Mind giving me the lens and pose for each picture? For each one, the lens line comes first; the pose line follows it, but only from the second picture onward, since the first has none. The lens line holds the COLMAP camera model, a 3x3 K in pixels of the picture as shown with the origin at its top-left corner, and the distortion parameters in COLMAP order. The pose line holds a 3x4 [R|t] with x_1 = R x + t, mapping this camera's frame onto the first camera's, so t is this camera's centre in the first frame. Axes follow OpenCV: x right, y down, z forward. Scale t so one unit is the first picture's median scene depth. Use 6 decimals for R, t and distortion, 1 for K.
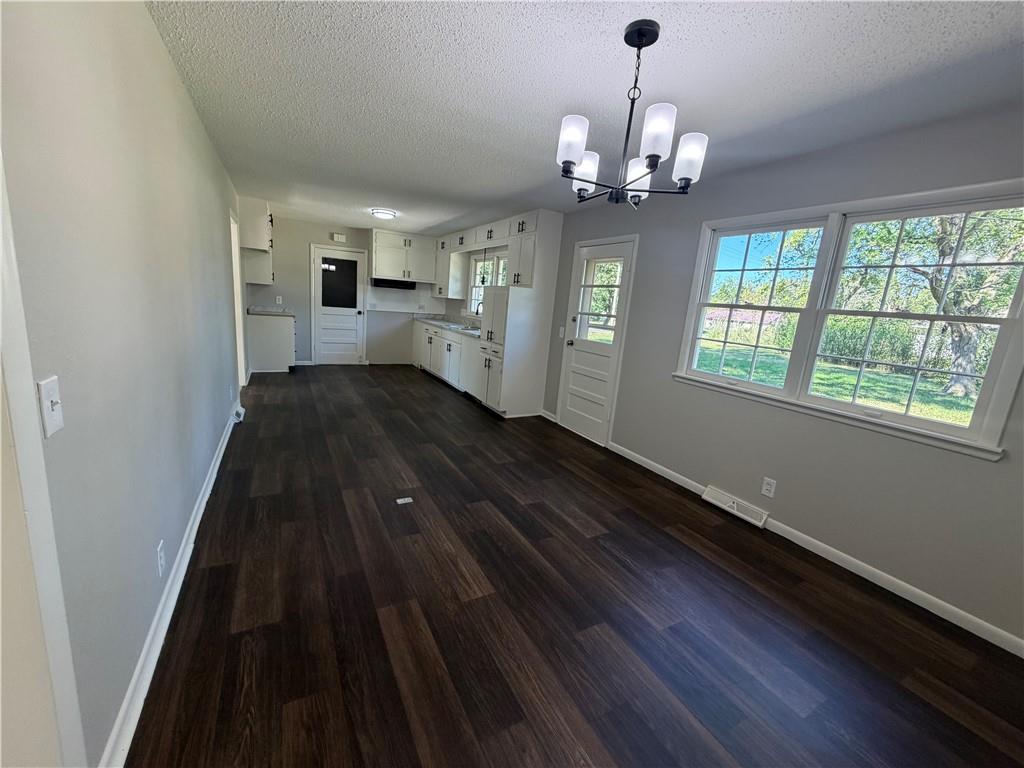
lens RADIAL K [[407.3, 0, 509.4], [0, 407.3, 384.6], [0, 0, 1]] dist [-0.000366, 0.000139]
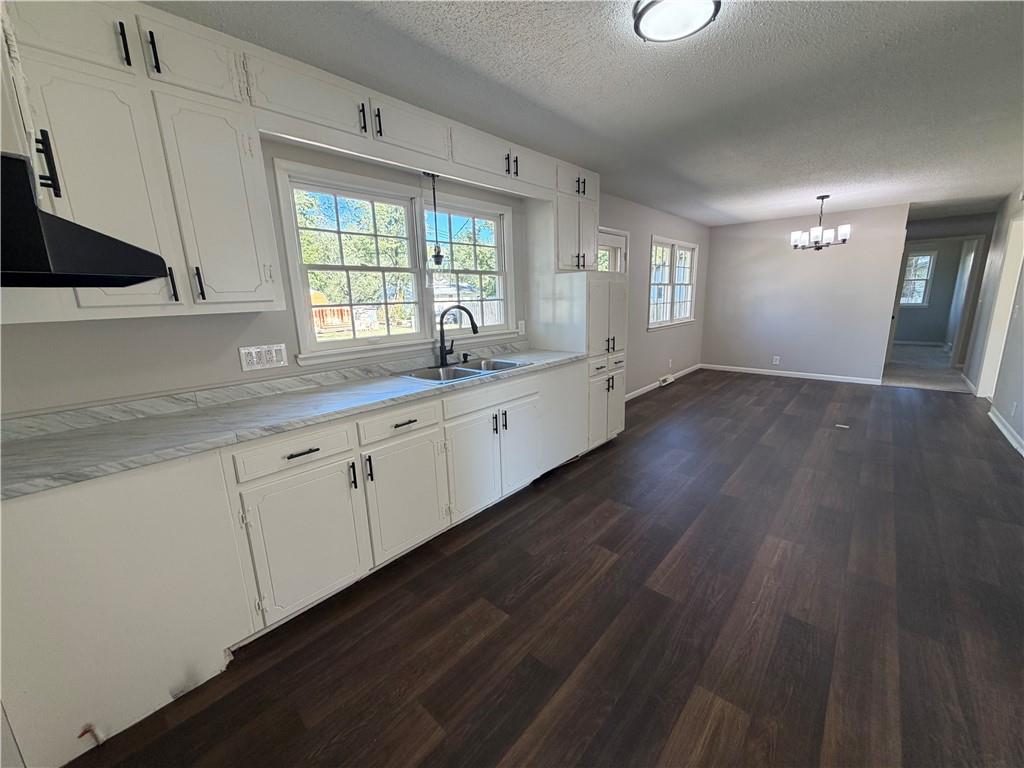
lens RADIAL K [[407.3, 0, 509.4], [0, 407.3, 384.6], [0, 0, 1]] dist [-0.000366, 0.000139]
pose [[-0.332428, -0.276524, 0.901680, -0.446862], [0.184415, 0.918538, 0.349683, -0.329530], [-0.924923, 0.282527, -0.254352, 1.366207]]
